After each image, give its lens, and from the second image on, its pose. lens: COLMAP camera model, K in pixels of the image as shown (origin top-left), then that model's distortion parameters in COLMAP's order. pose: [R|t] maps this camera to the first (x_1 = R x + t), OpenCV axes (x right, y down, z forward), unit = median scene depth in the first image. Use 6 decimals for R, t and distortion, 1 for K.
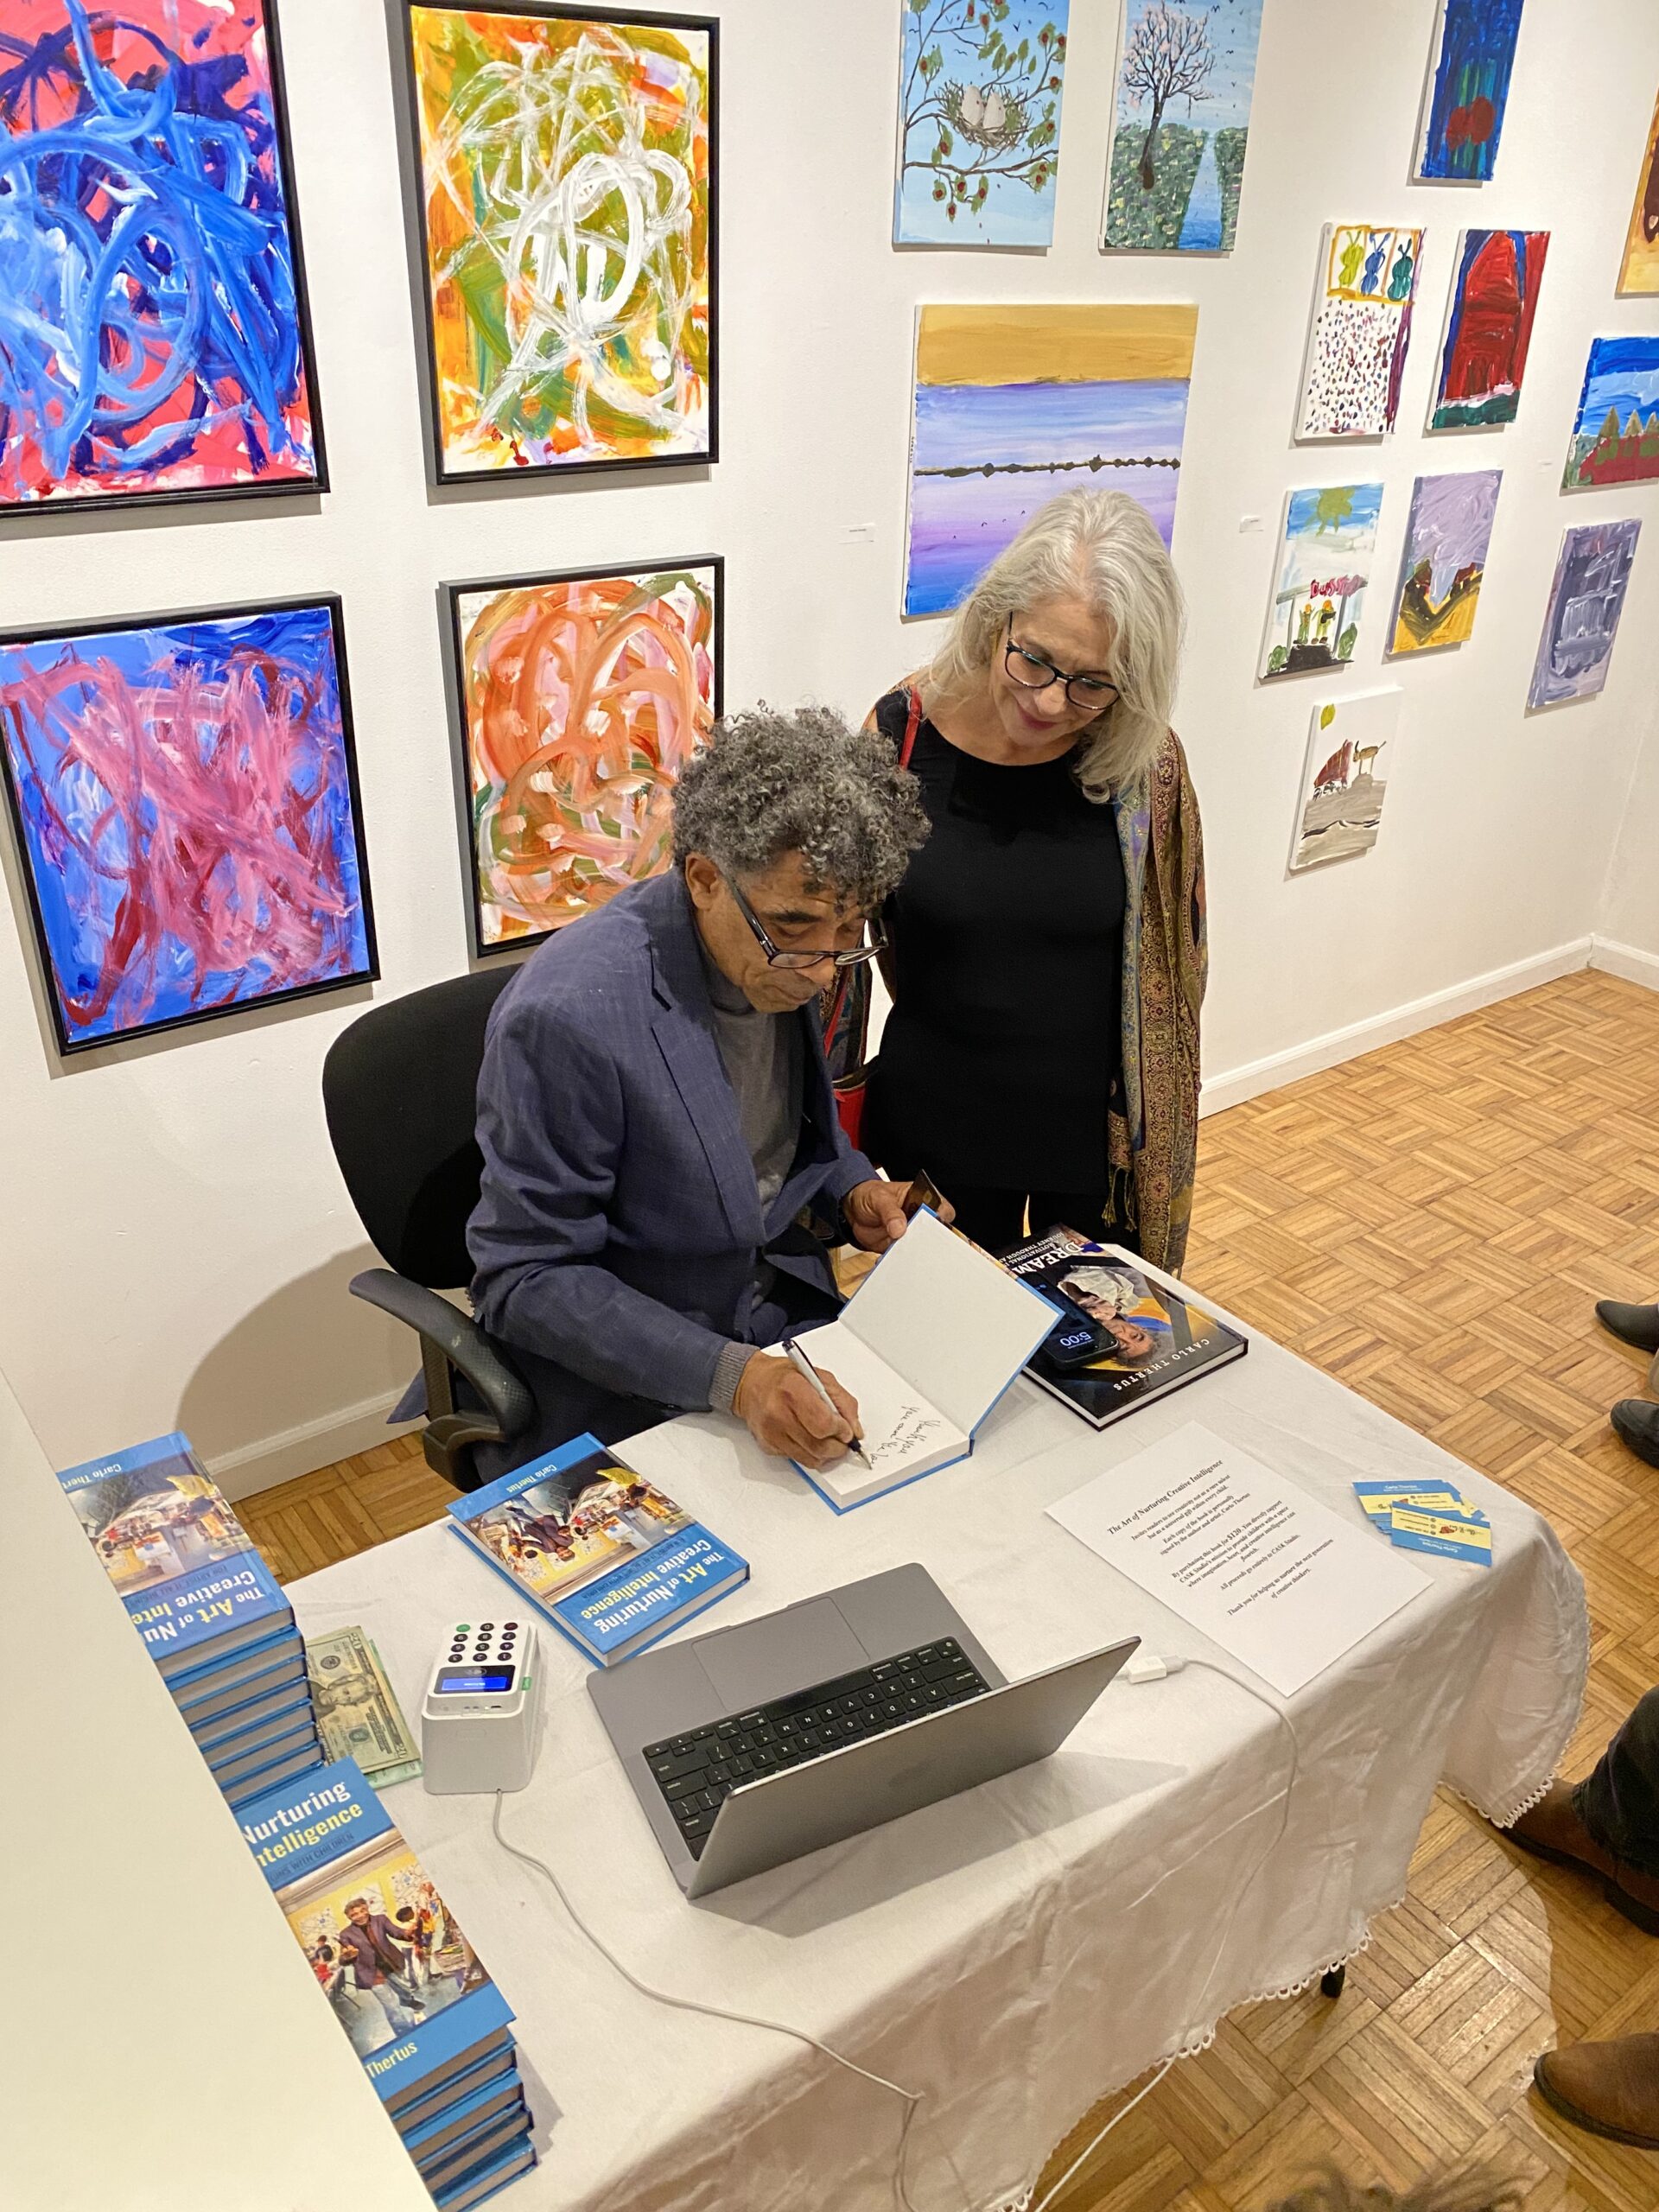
lens RADIAL K [[1652.1, 0, 831.8], [0, 1652.1, 1092.9], [0, 0, 1]] dist [0.007265, -0.029297]
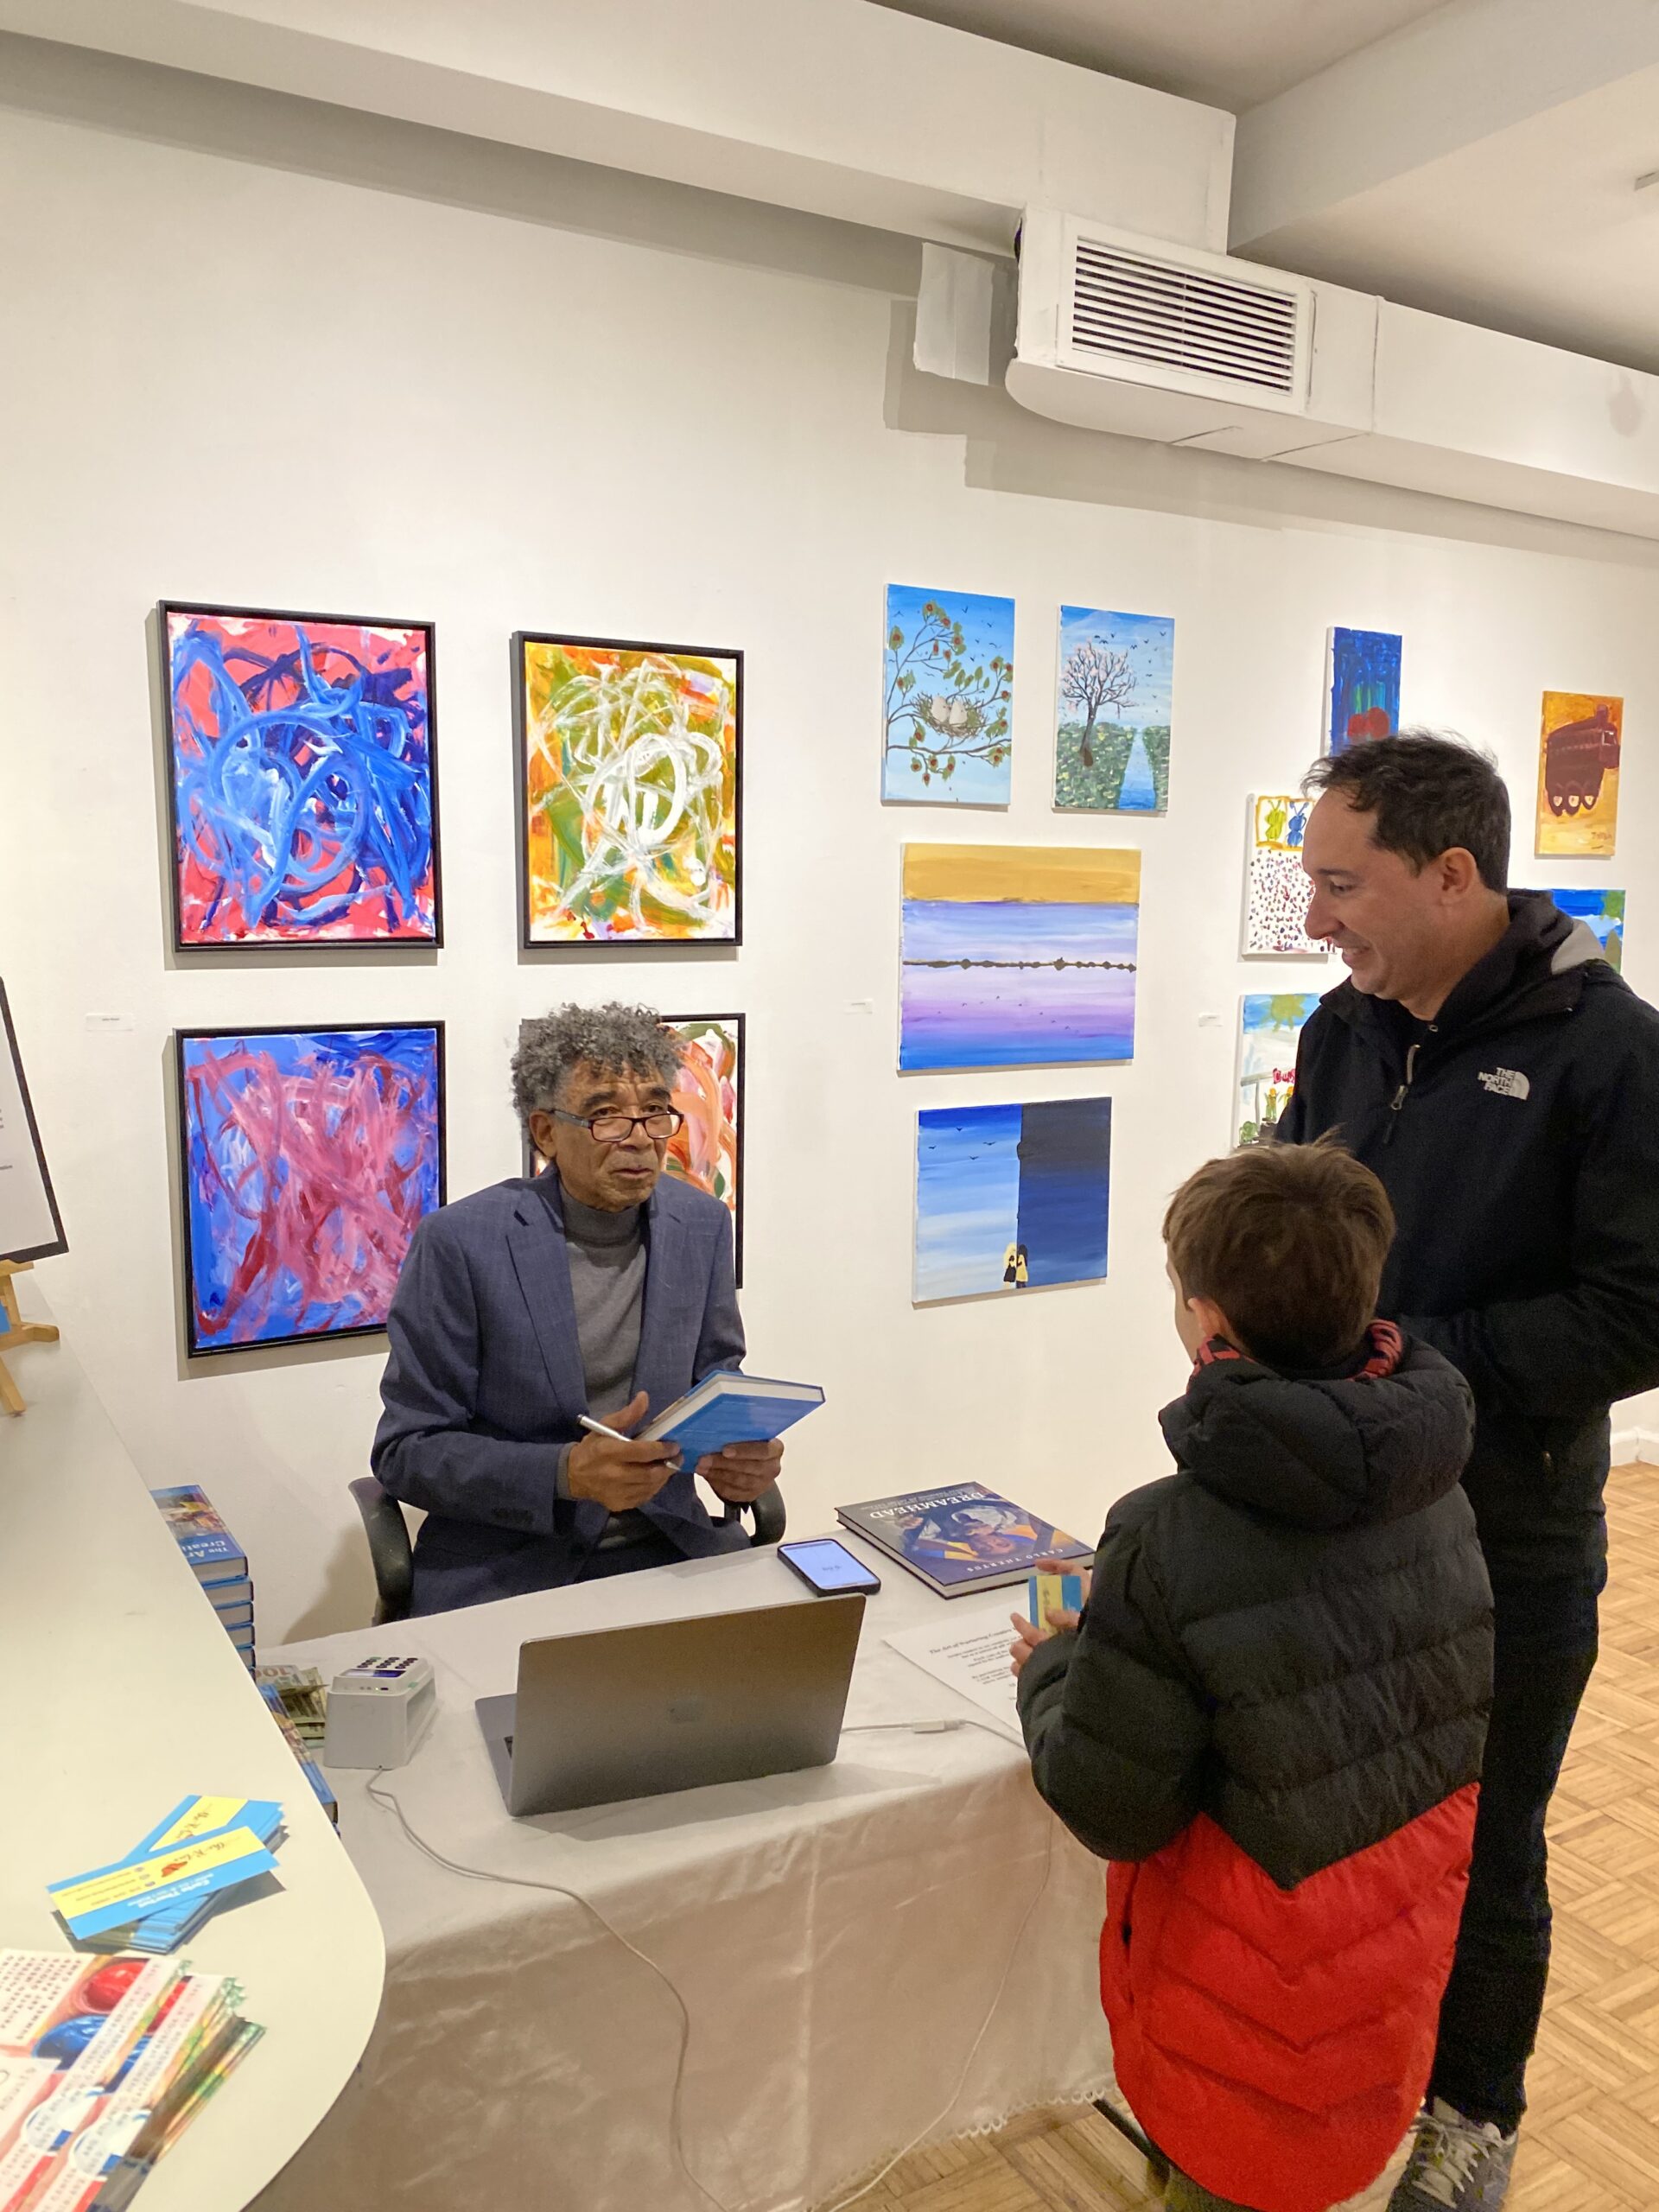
lens RADIAL K [[1652.1, 0, 815.7], [0, 1652.1, 1115.0], [0, 0, 1]] dist [0.007265, -0.029297]
pose [[0.992823, -0.003325, -0.119550, 0.159607], [-0.039302, 0.935026, -0.352394, 0.226368], [0.112954, 0.354563, 0.928185, -0.184198]]
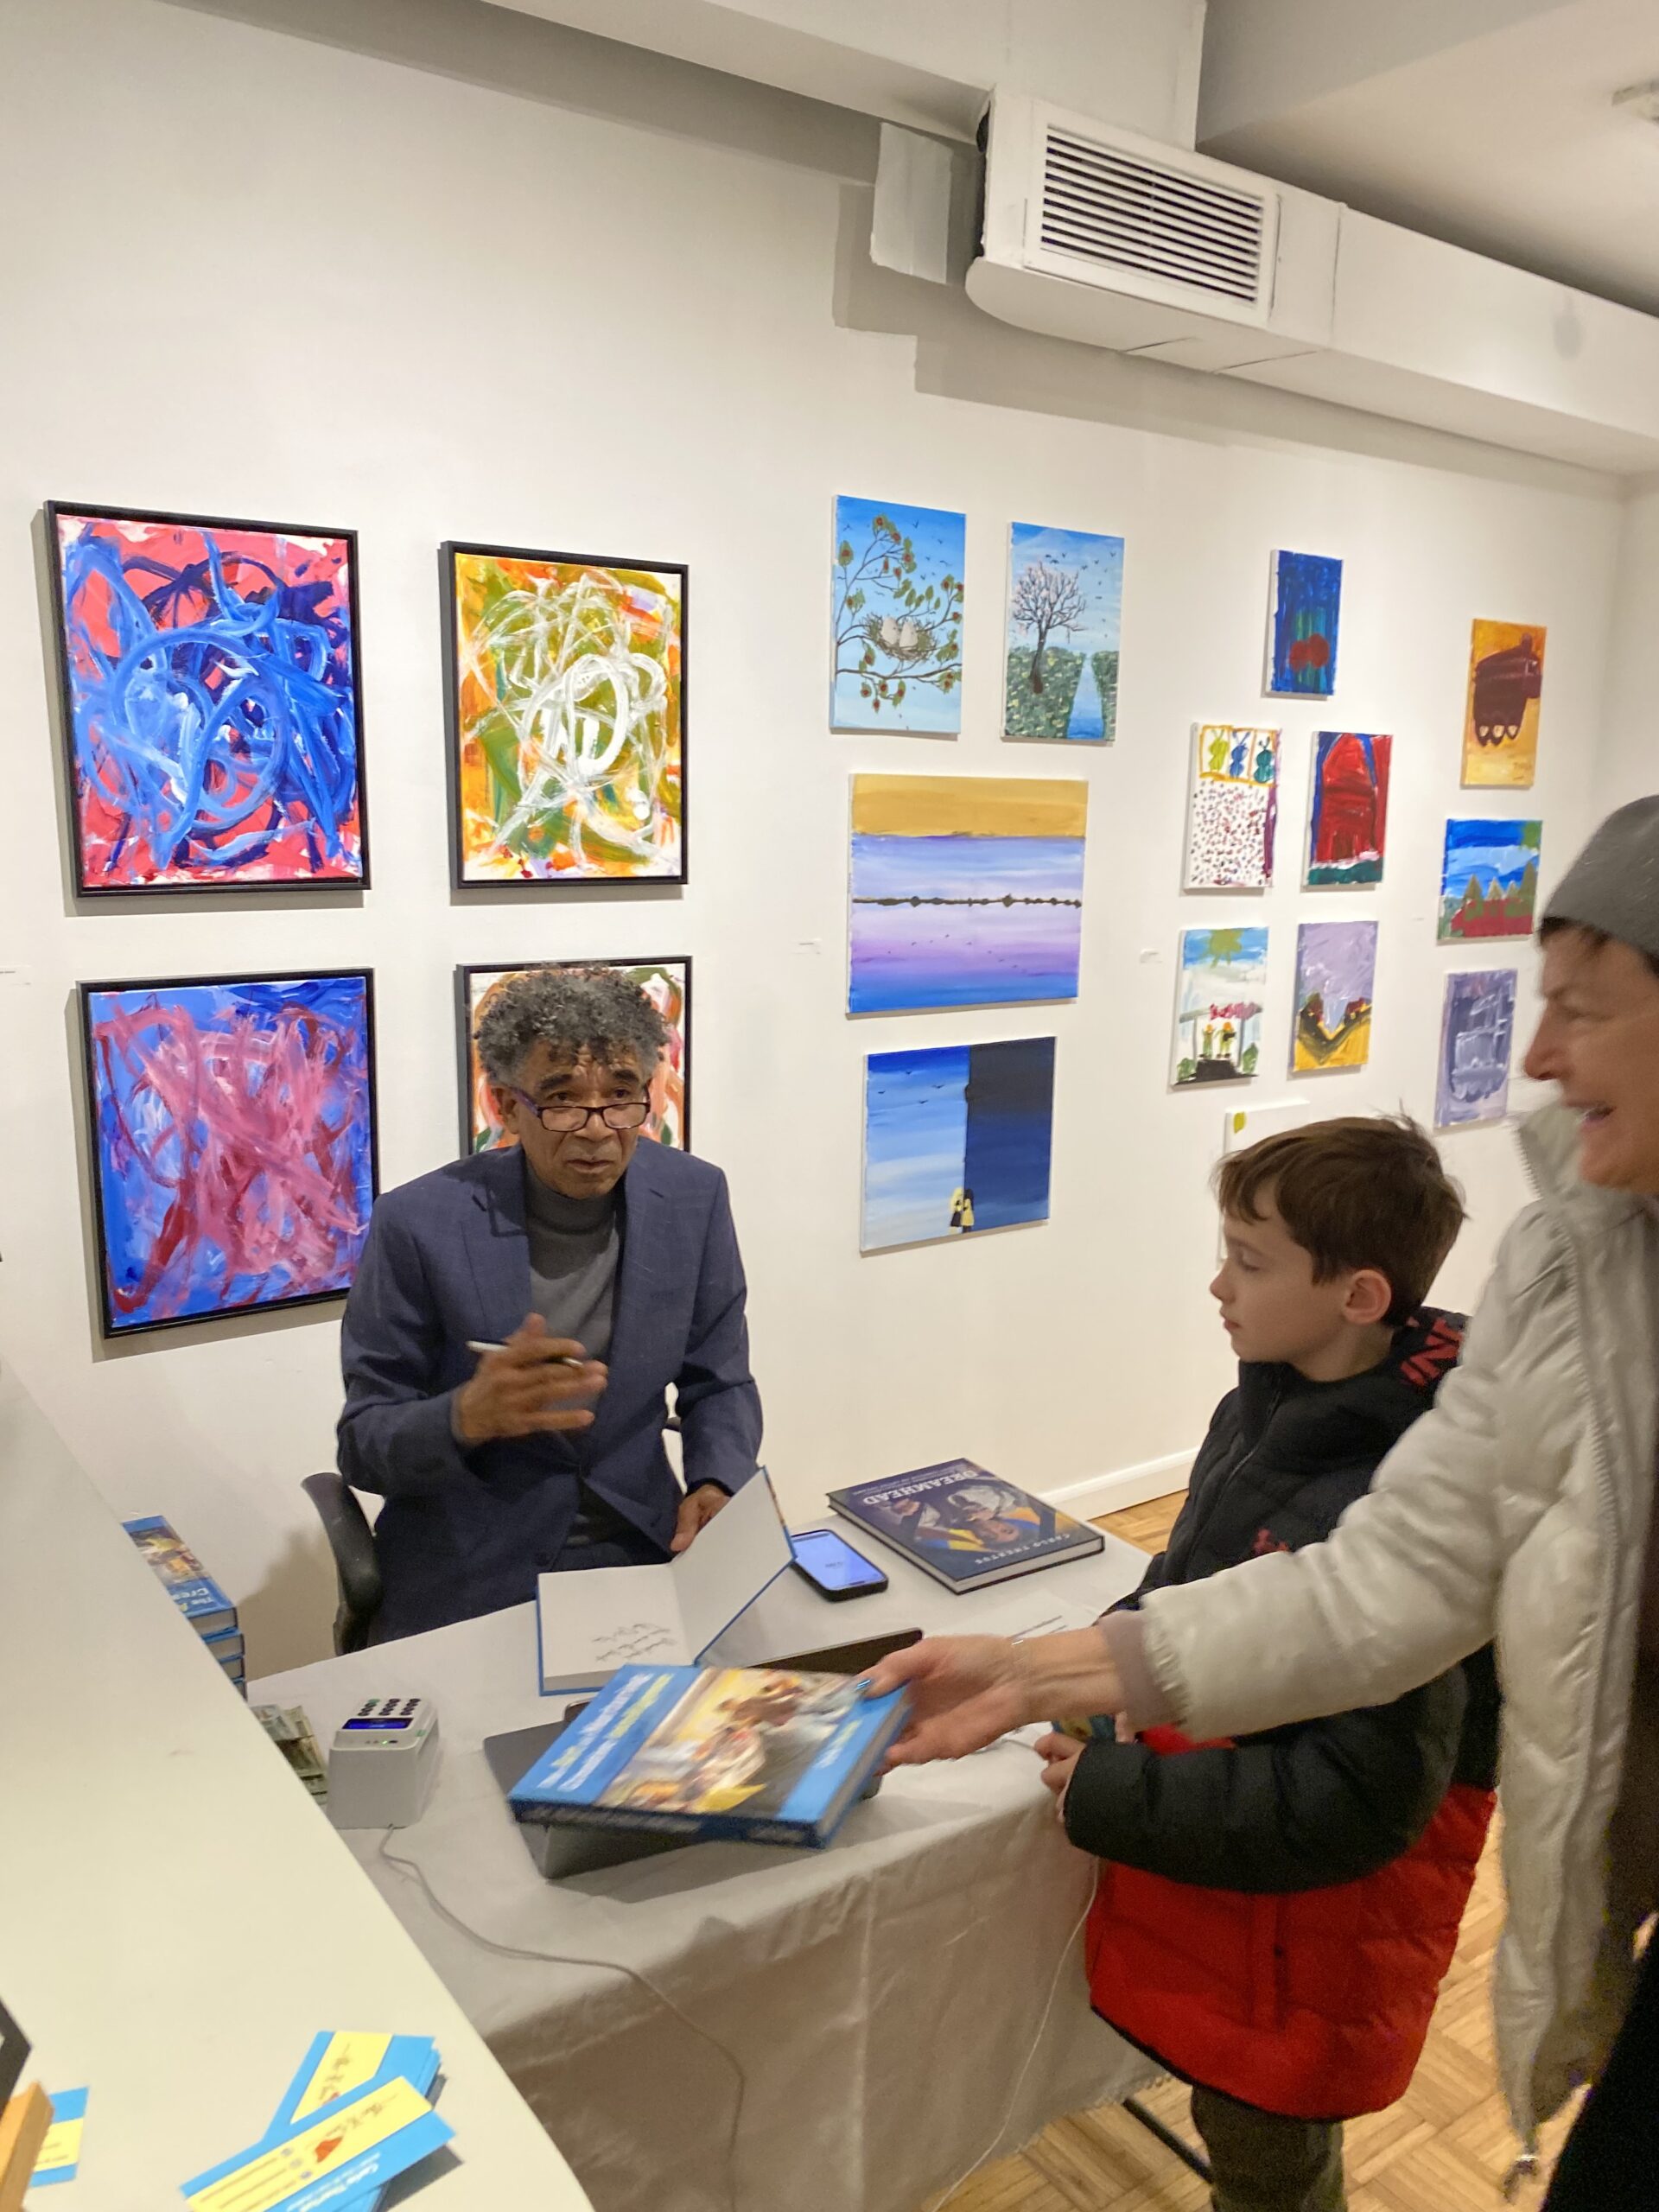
lens RADIAL K [[1652.1, 0, 838.8], [0, 1652.1, 1122.3], [0, 0, 1]] dist [0.007265, -0.029297]
pose [[0.999741, -0.004543, -0.022307, 0.078974], [-0.002182, 0.956252, -0.292537, 0.168912], [0.022660, 0.292510, 0.955994, -0.147143]]
